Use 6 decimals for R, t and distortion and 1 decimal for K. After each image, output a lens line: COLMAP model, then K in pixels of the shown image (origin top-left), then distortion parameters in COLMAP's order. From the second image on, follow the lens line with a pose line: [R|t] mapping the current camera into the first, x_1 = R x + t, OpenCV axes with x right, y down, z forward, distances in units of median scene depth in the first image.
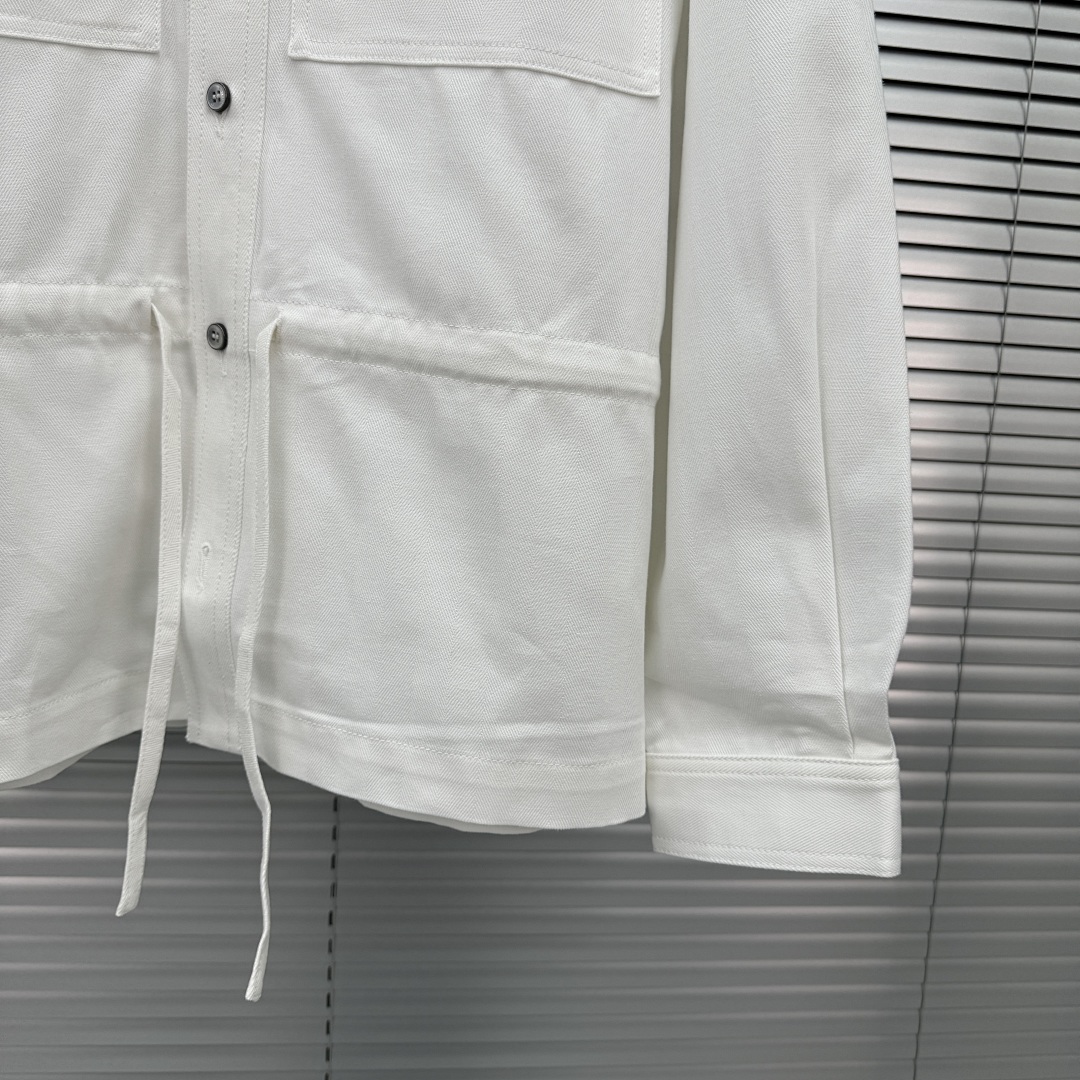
lens RADIAL K [[995.1, 0, 554.8], [0, 995.1, 541.4], [0, 0, 1]] dist [0.049556, -0.126764]
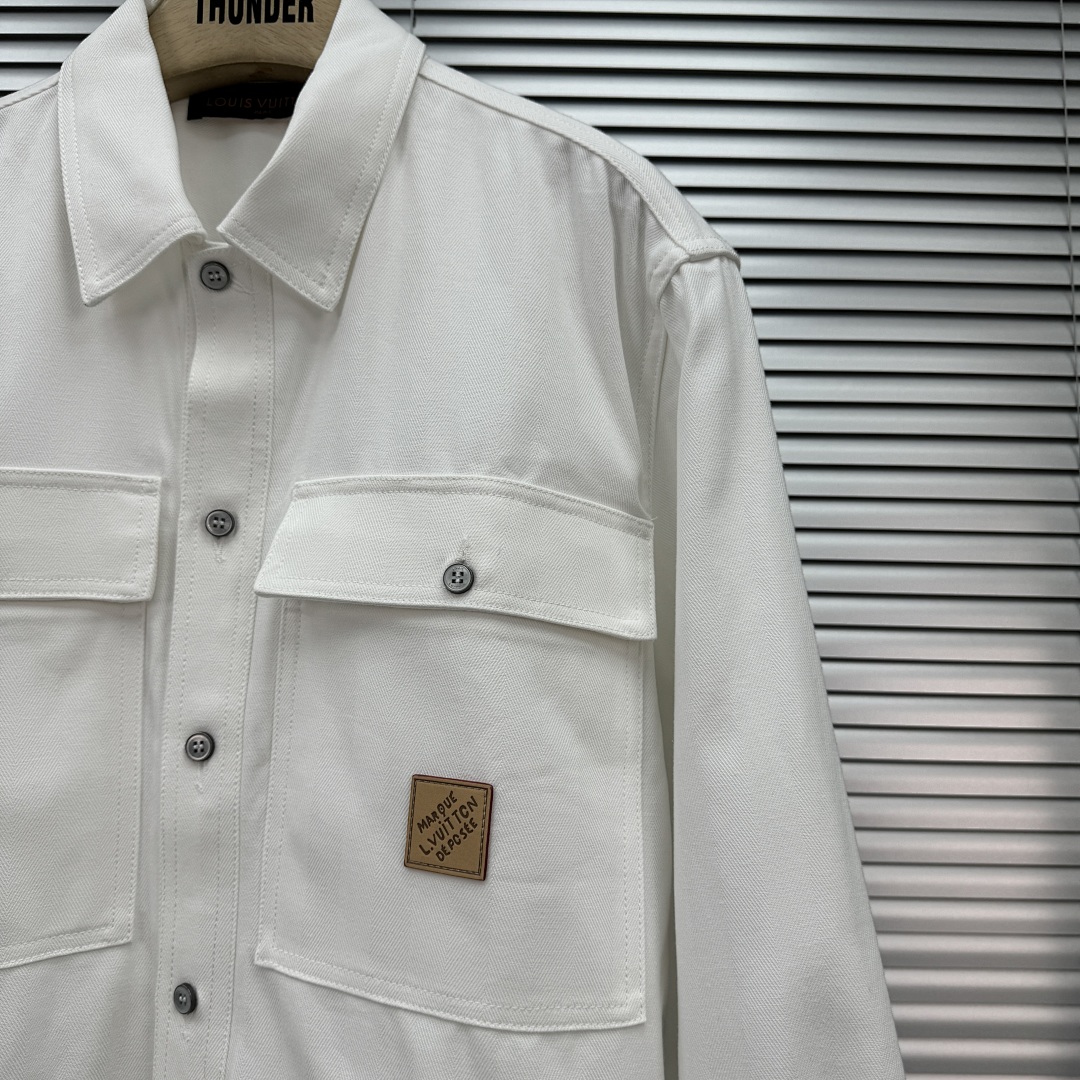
lens RADIAL K [[995.1, 0, 554.8], [0, 995.1, 541.4], [0, 0, 1]] dist [0.049556, -0.126764]
pose [[0.993842, -0.048188, -0.099782, 0.134474], [0.020827, 0.965676, -0.258912, -0.632544], [0.108834, 0.255239, 0.960733, 0.011304]]
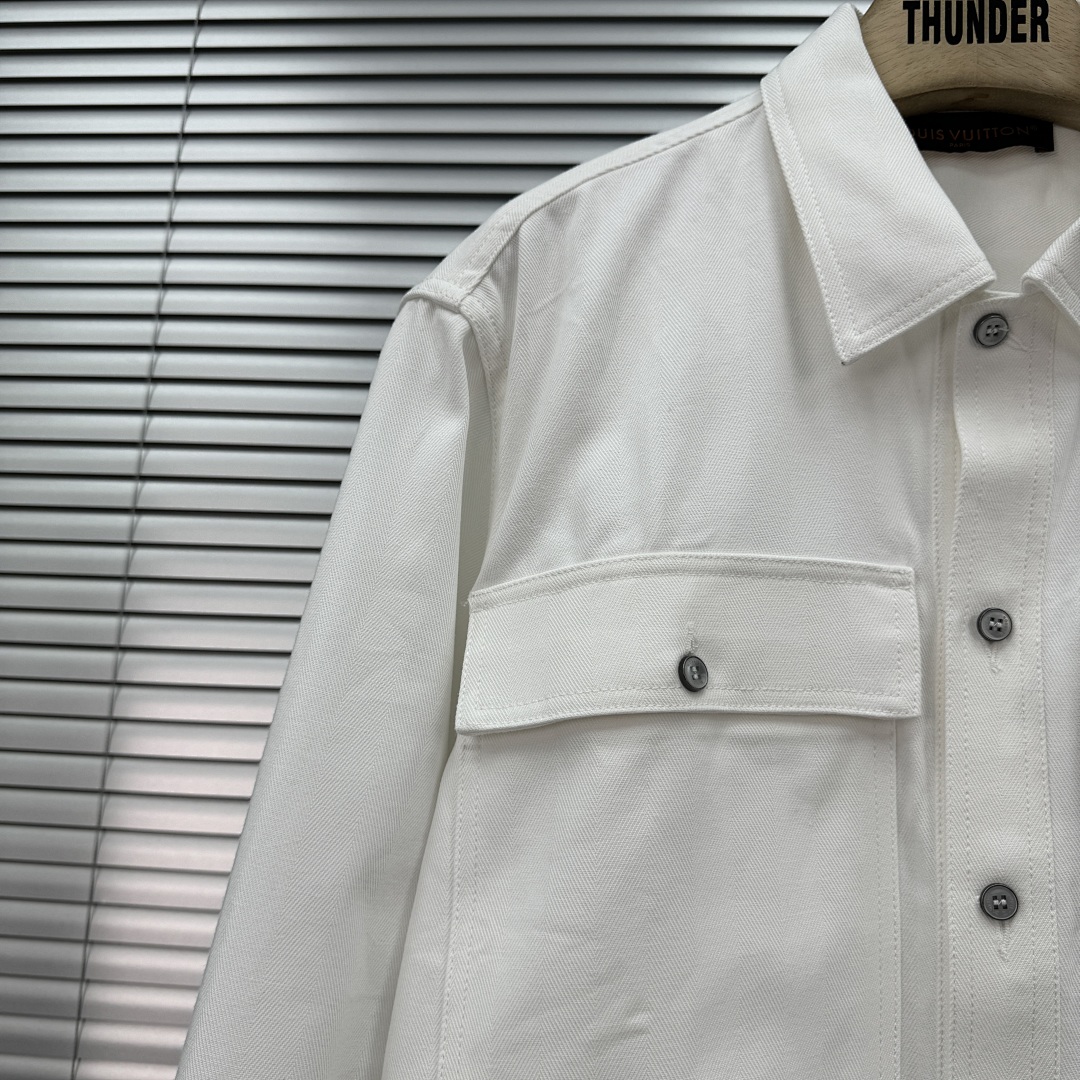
lens RADIAL K [[1047.0, 0, 540.0], [0, 1047.0, 540.0], [0, 0, 1]] dist [-0.018555, -0.015580]
pose [[0.983145, -0.040478, -0.178289, -0.529390], [-0.019502, 0.946400, -0.322408, -0.699331], [0.181784, 0.320451, 0.929659, 0.040683]]
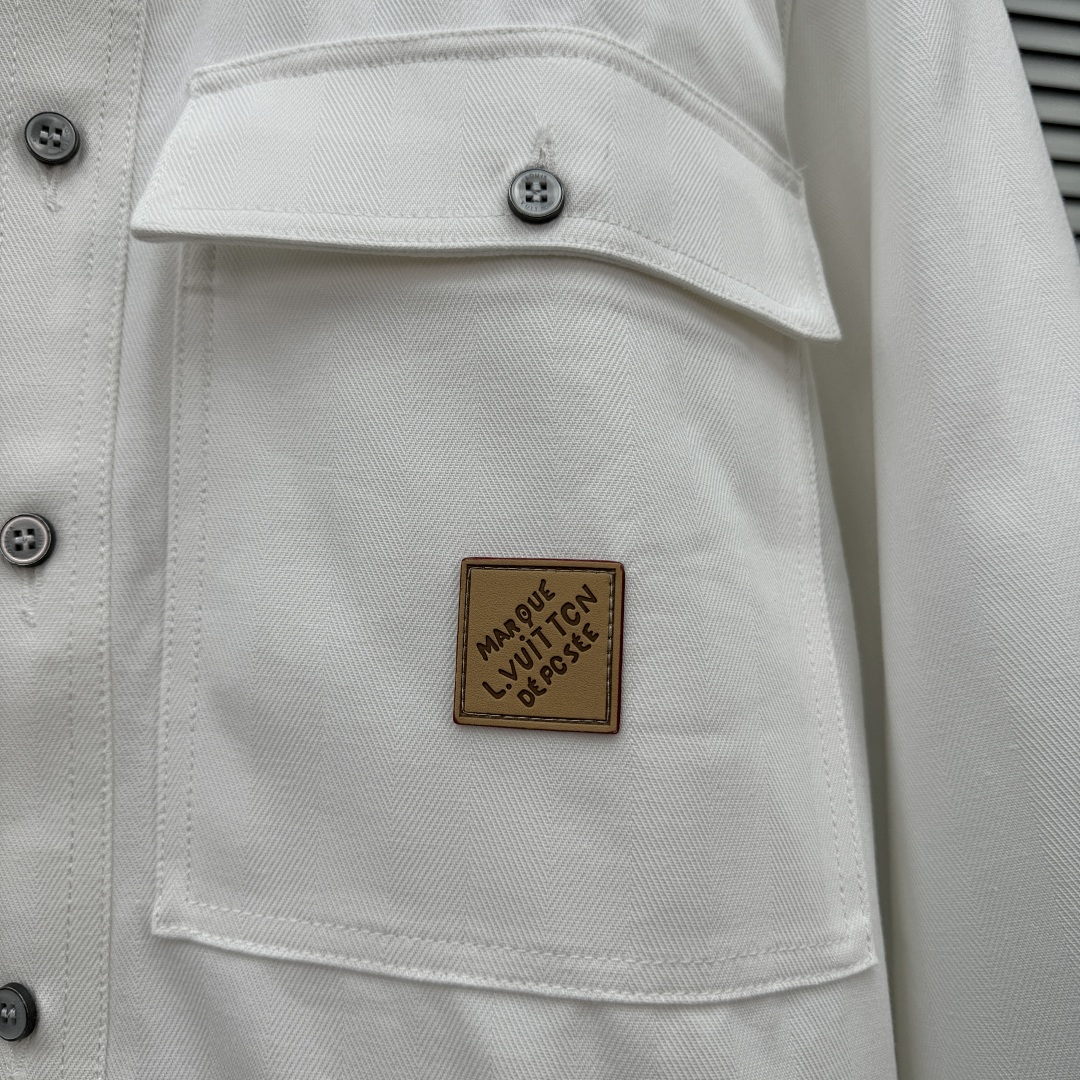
lens RADIAL K [[985.9, 0, 538.1], [0, 985.9, 553.1], [0, 0, 1]] dist [0.059180, -0.166079]
pose [[0.993694, -0.066027, 0.090629, -0.105724], [0.084509, 0.972218, -0.218288, -0.557234], [-0.073698, 0.224570, 0.971667, 0.457830]]
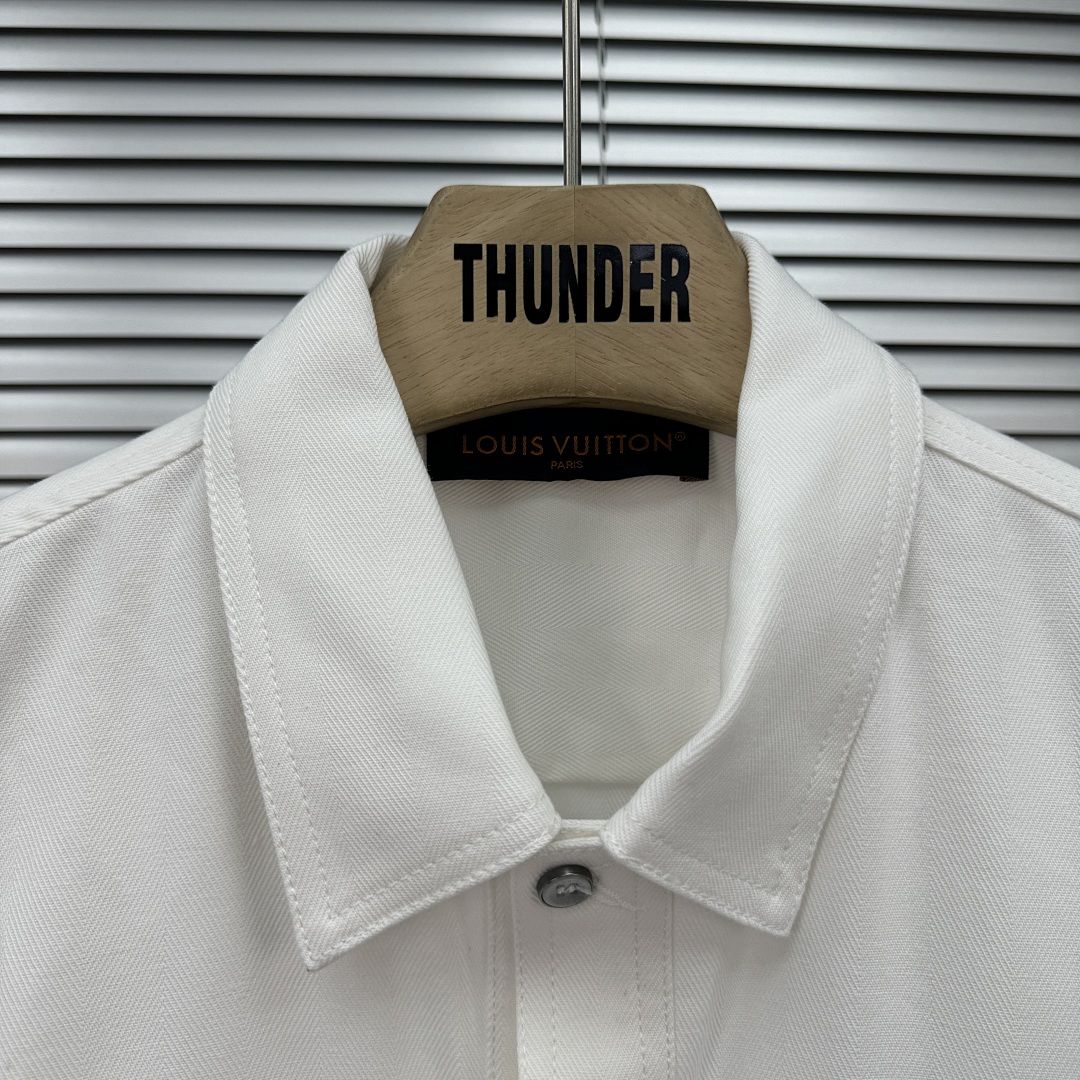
lens RADIAL K [[995.1, 0, 554.8], [0, 995.1, 541.4], [0, 0, 1]] dist [0.049556, -0.126764]
pose [[0.996629, -0.068056, -0.045820, -0.270325], [0.055764, 0.971561, -0.230130, -1.220593], [0.060178, 0.226799, 0.972081, 0.353251]]
